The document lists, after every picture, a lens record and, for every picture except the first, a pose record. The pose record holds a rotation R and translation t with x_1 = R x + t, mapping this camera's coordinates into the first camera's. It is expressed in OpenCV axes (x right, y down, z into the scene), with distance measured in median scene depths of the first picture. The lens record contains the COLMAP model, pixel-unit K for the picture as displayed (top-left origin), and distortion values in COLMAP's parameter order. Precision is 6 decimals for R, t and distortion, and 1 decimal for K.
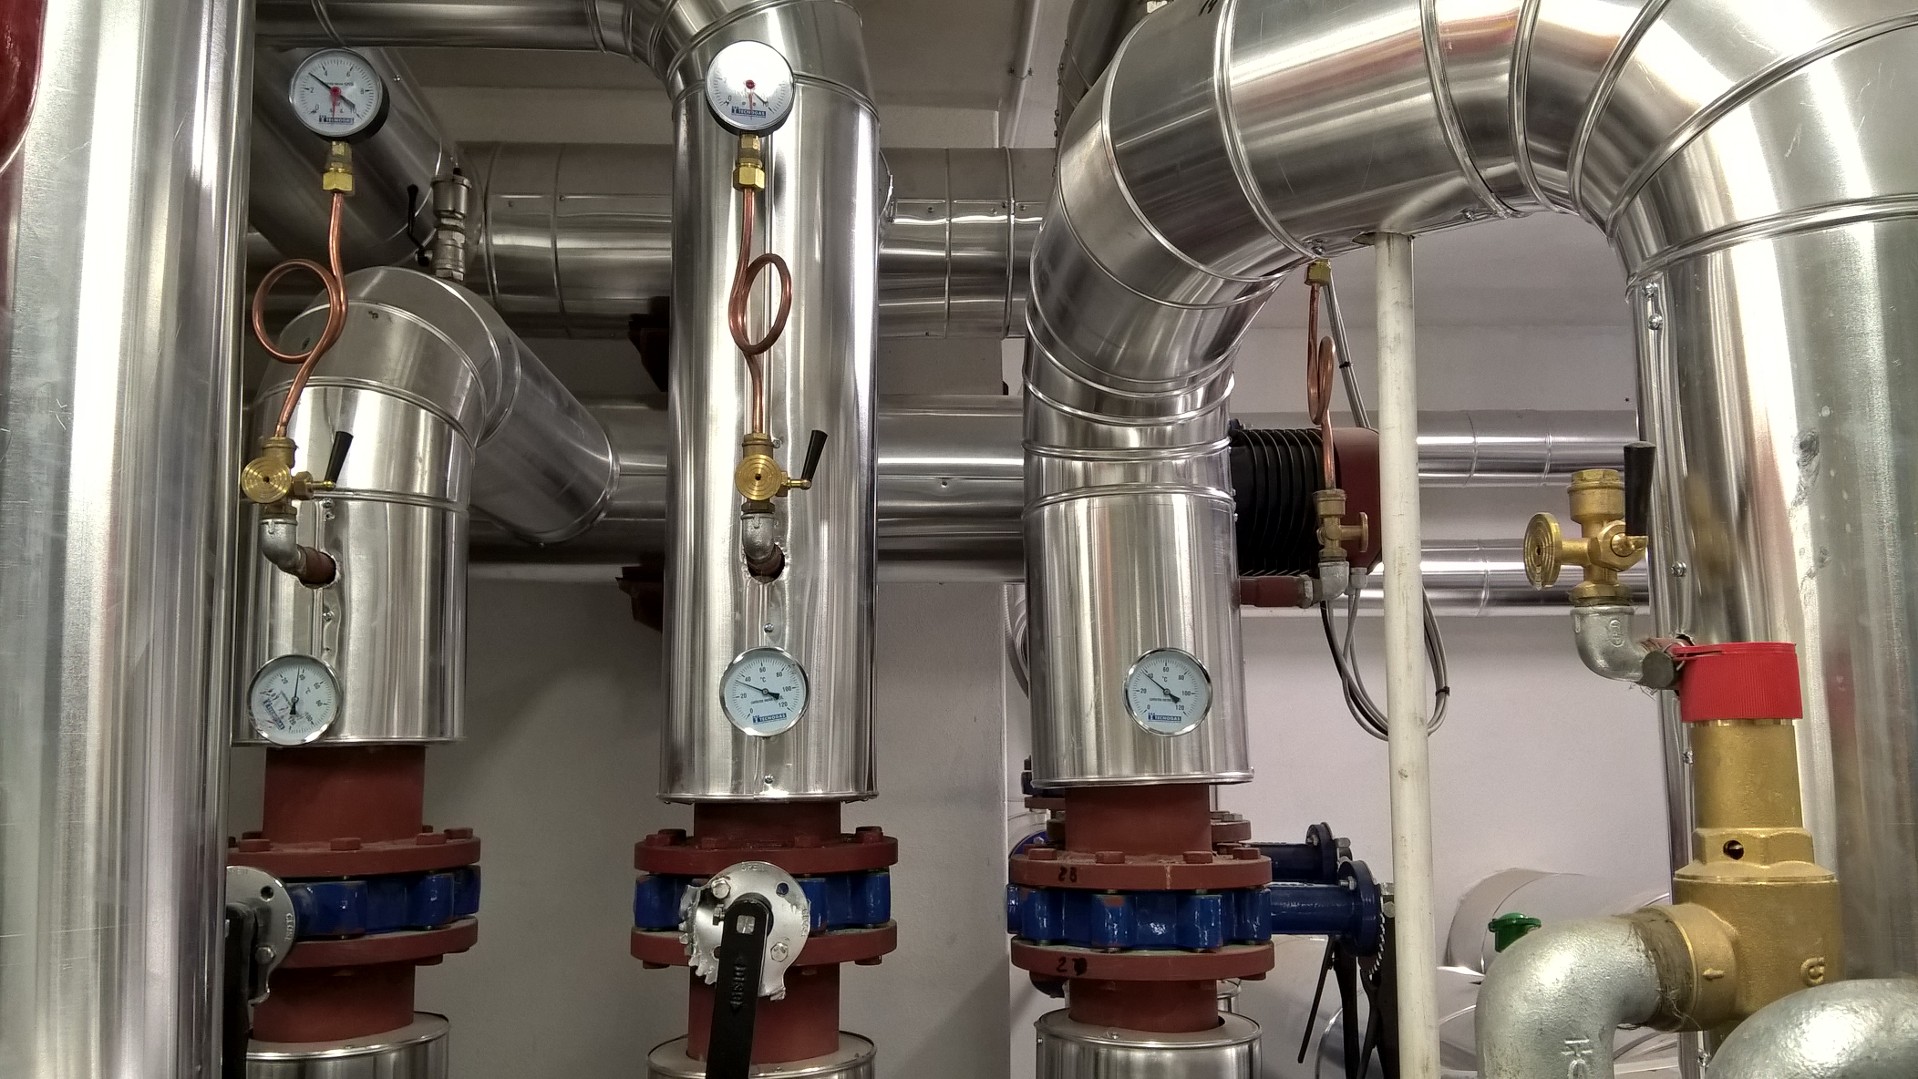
lens RADIAL K [[1554.1, 0, 951.0], [0, 1554.1, 550.8], [0, 0, 1]] dist [0.142322, -0.273309]
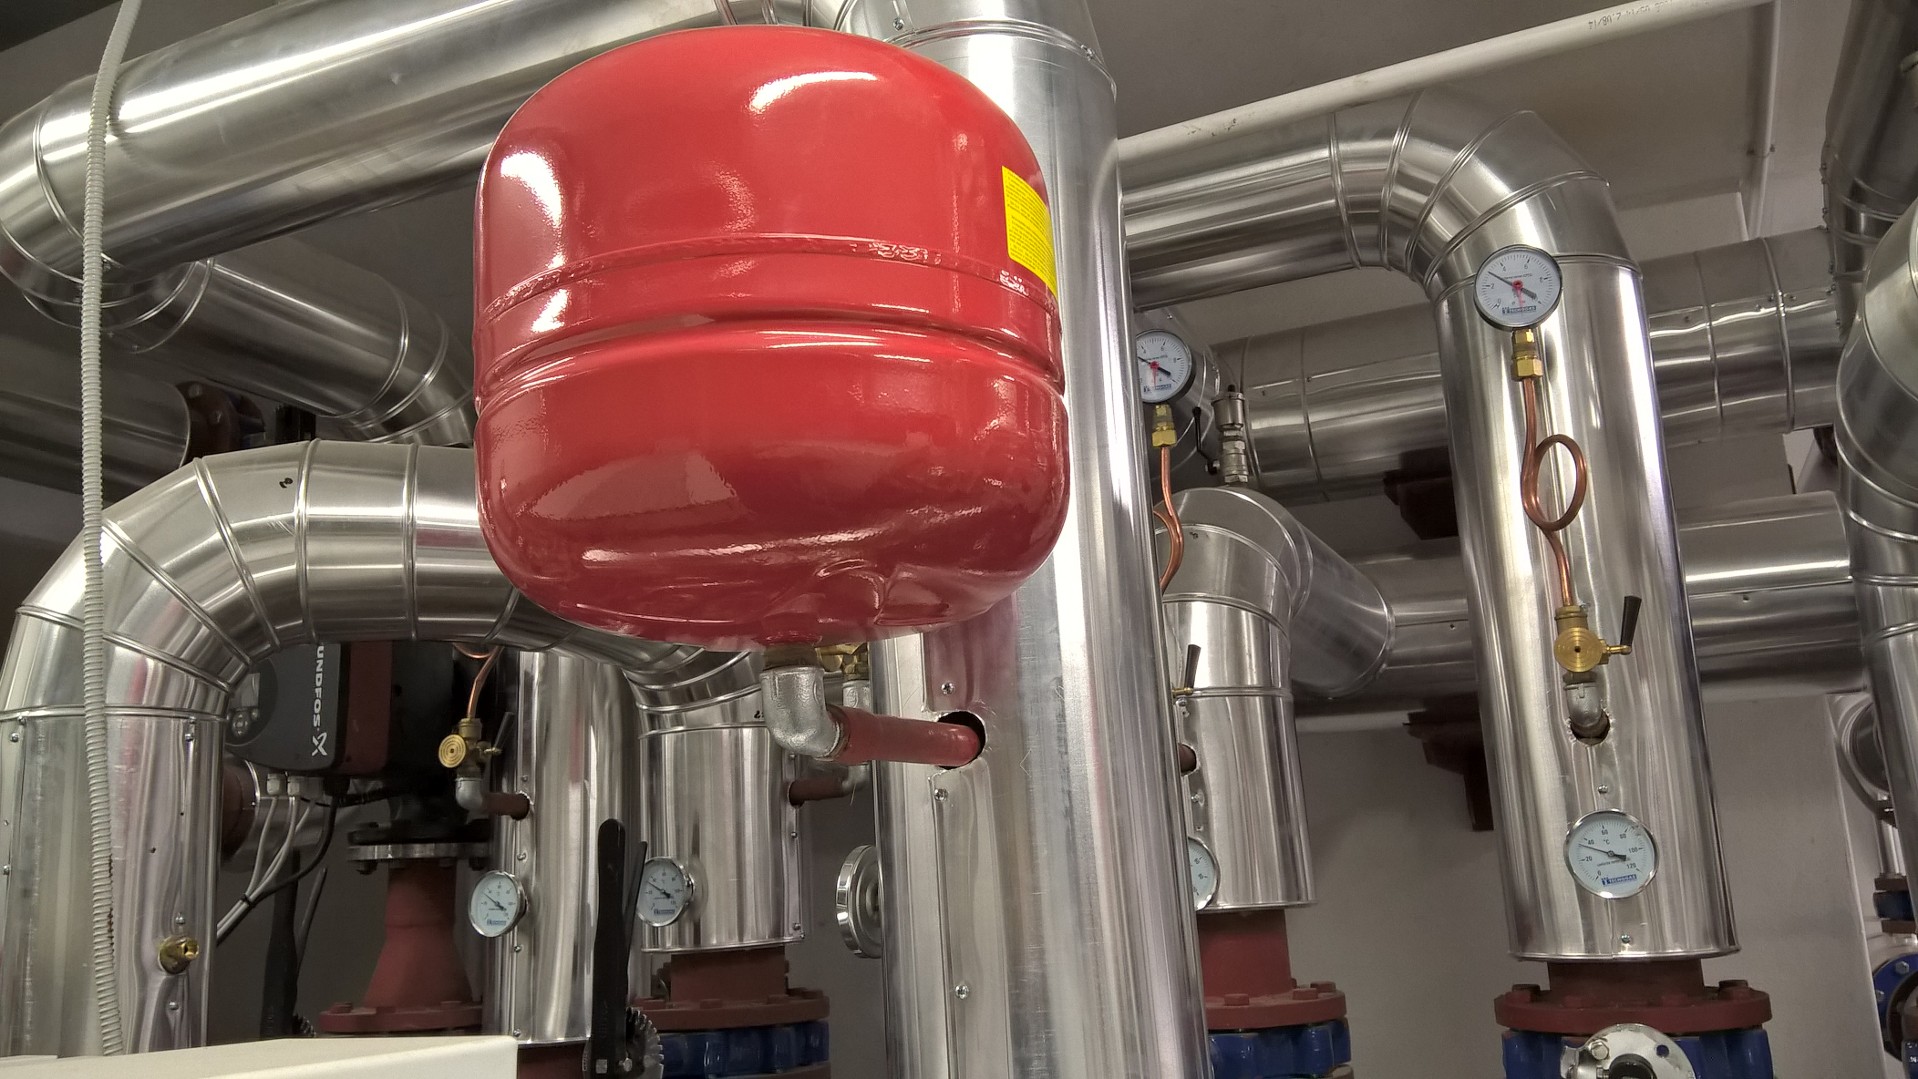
lens RADIAL K [[1554.1, 0, 951.0], [0, 1554.1, 550.8], [0, 0, 1]] dist [0.142322, -0.273309]
pose [[0.894659, -0.130293, -0.427329, -0.033624], [0.101674, 0.990808, -0.089232, -0.054159], [0.435027, 0.036384, 0.899682, -0.125043]]
